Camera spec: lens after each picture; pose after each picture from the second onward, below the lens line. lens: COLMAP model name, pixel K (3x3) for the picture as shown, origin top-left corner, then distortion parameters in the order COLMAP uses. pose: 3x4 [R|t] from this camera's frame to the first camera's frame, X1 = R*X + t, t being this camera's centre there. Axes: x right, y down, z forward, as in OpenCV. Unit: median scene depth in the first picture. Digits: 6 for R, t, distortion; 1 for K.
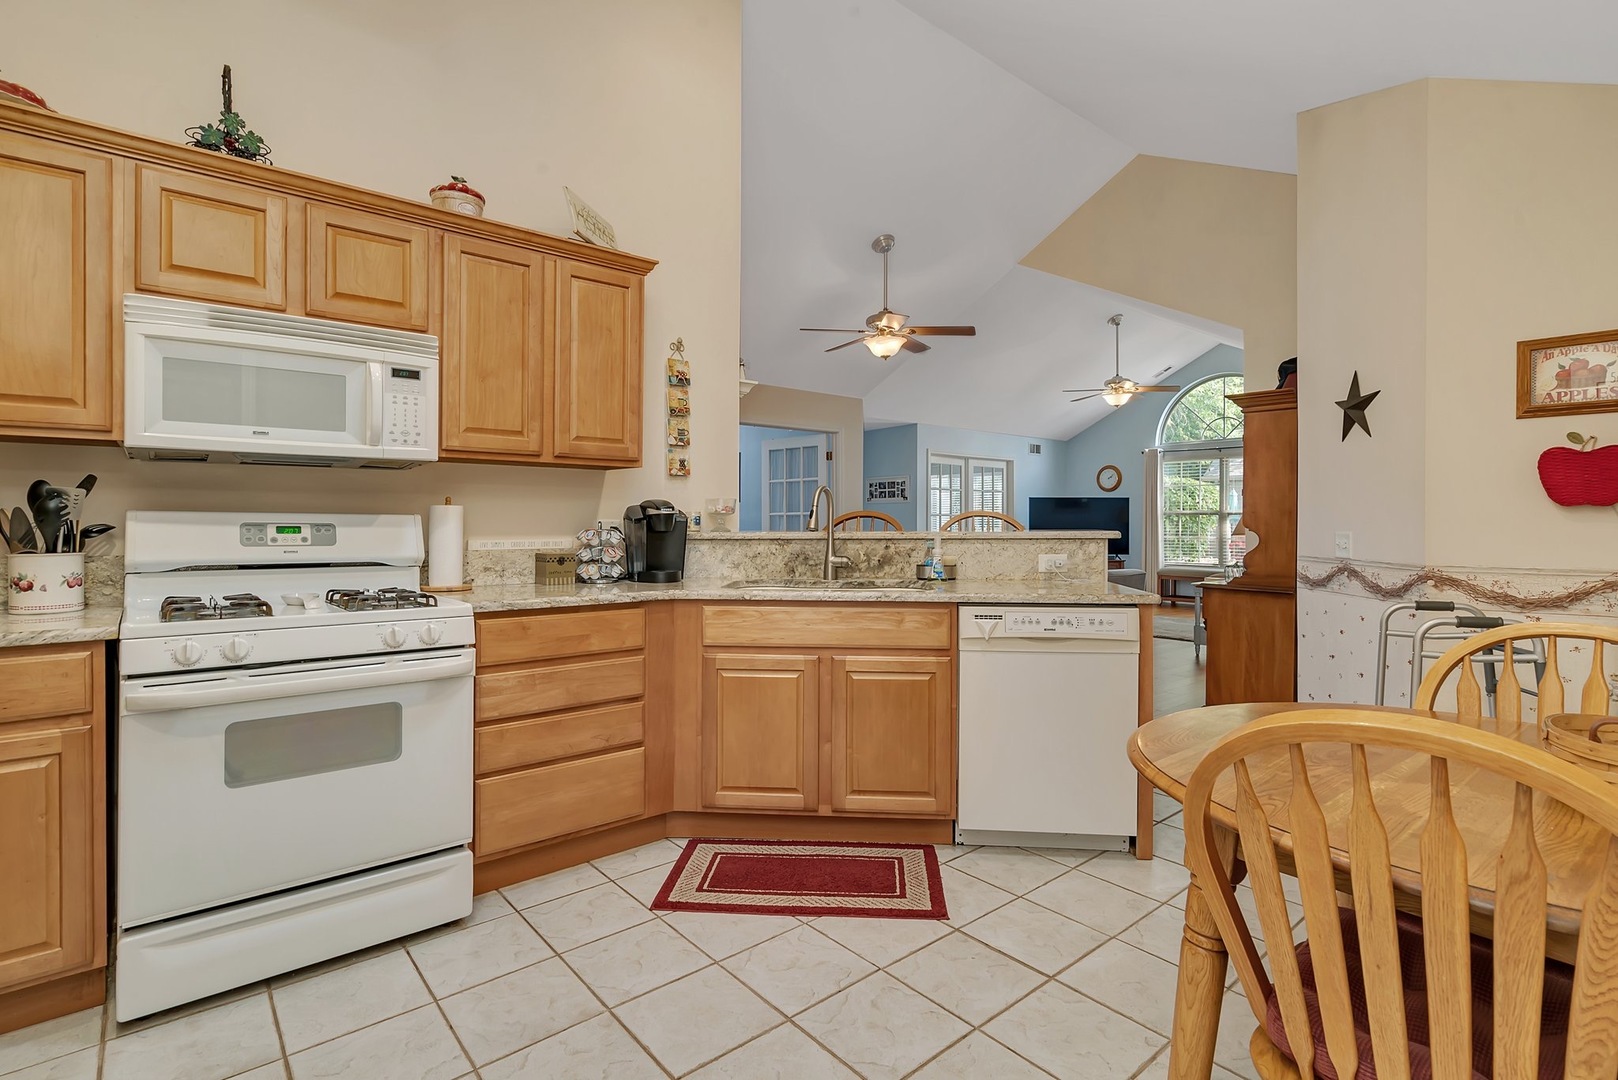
lens RADIAL K [[773.3, 0, 813.5], [0, 773.3, 528.0], [0, 0, 1]] dist [-0.000511, 0.000382]
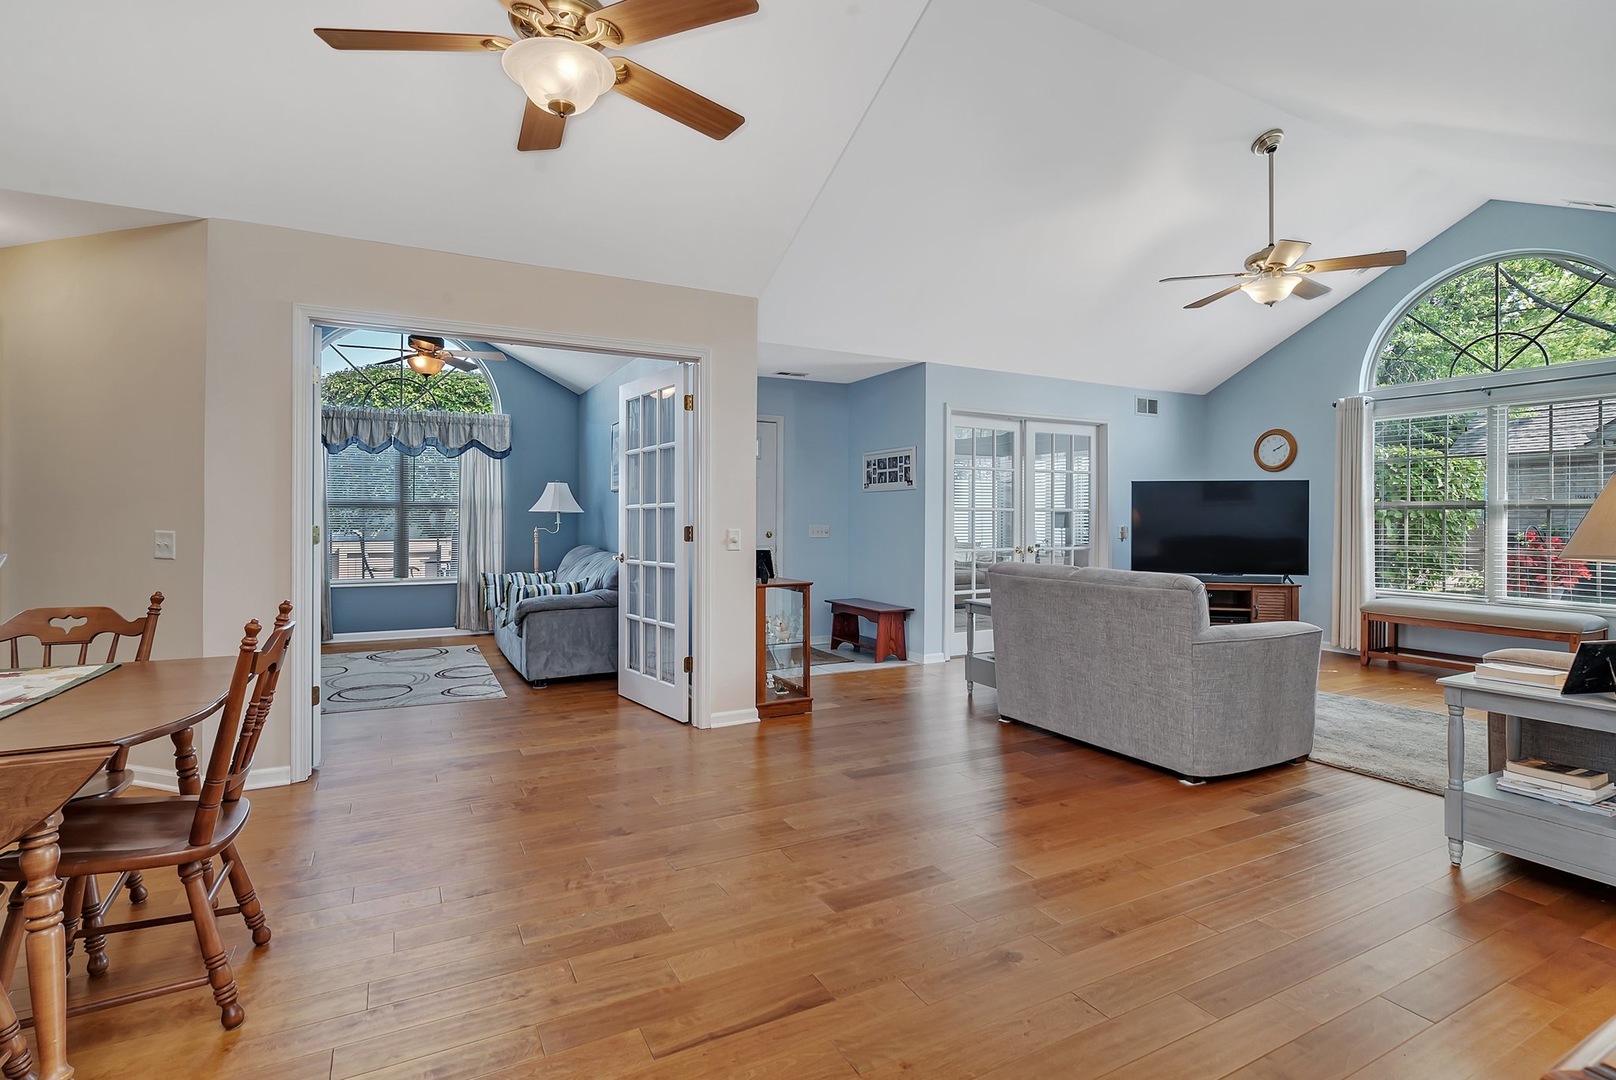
lens RADIAL K [[772.4, 0, 809.4], [0, 772.4, 520.1], [0, 0, 1]] dist [-0.000511, 0.000382]
pose [[0.976628, 0.002763, -0.214918, 0.163050], [-0.004341, 0.999967, -0.006868, -0.002940], [0.214892, 0.007641, 0.976608, 0.342159]]
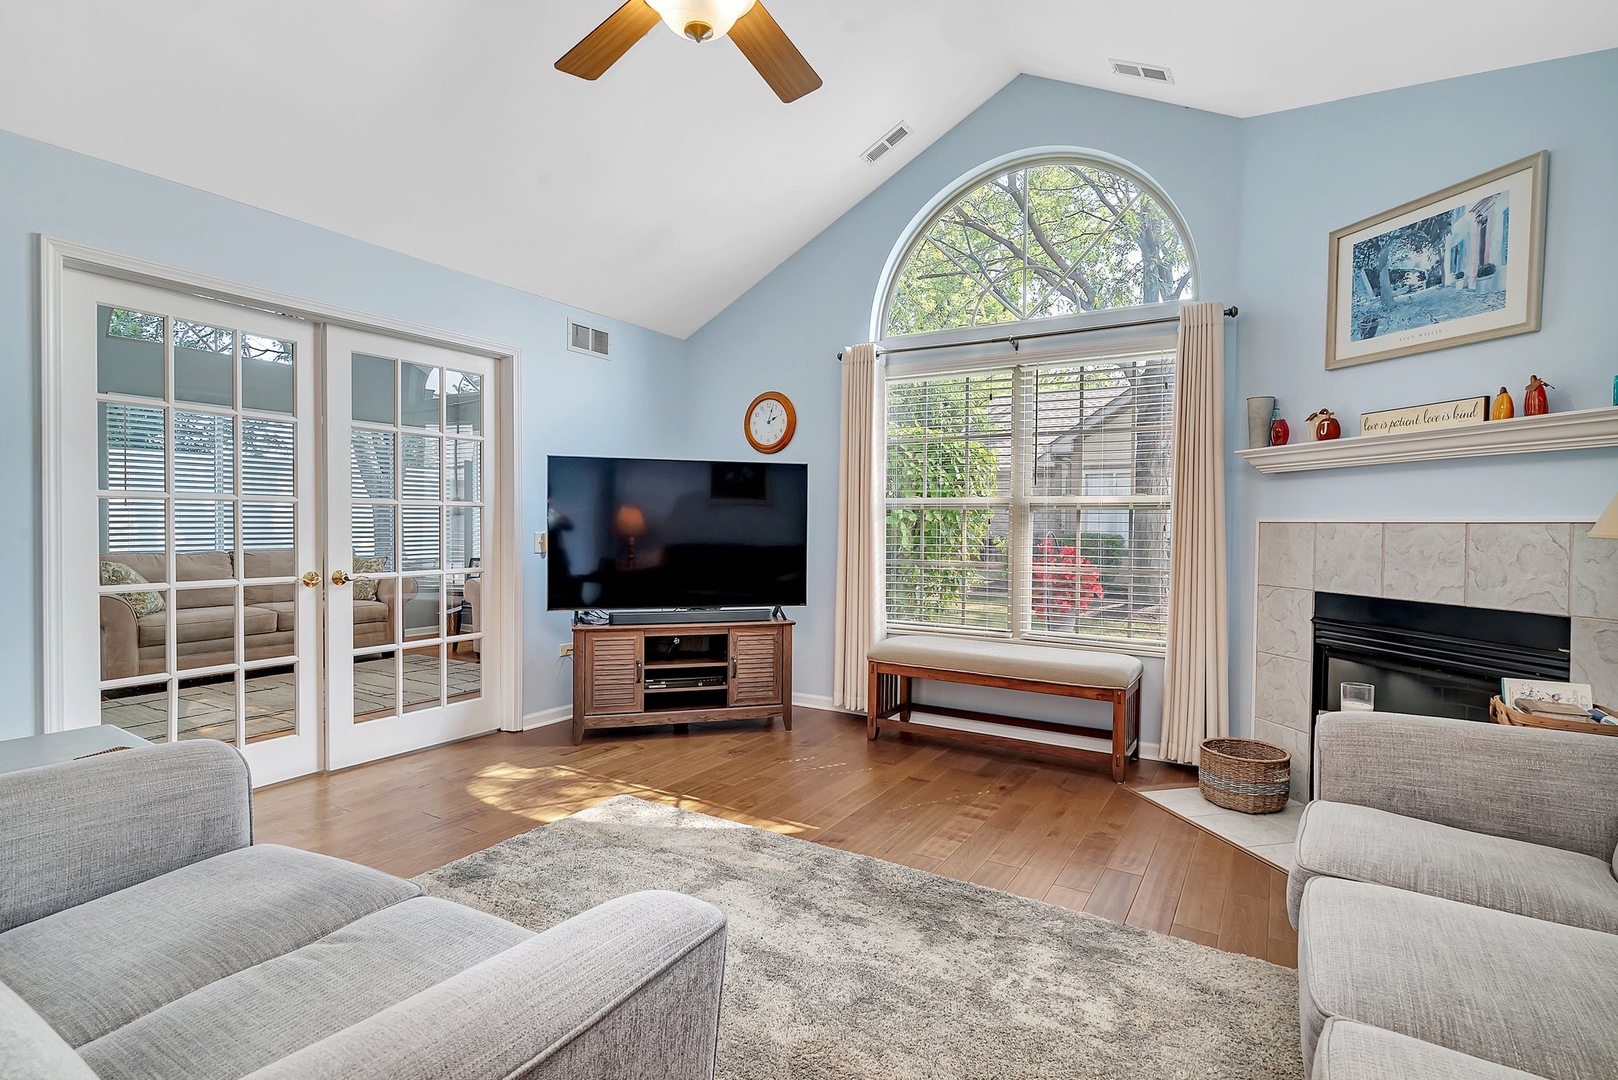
lens RADIAL K [[773.3, 0, 811.0], [0, 773.3, 542.8], [0, 0, 1]] dist [-0.000511, 0.000382]
pose [[0.951588, -0.000060, 0.307378, 0.293154], [-0.004754, 0.999877, 0.014914, -0.004735], [-0.307341, -0.015653, 0.951471, 0.630893]]
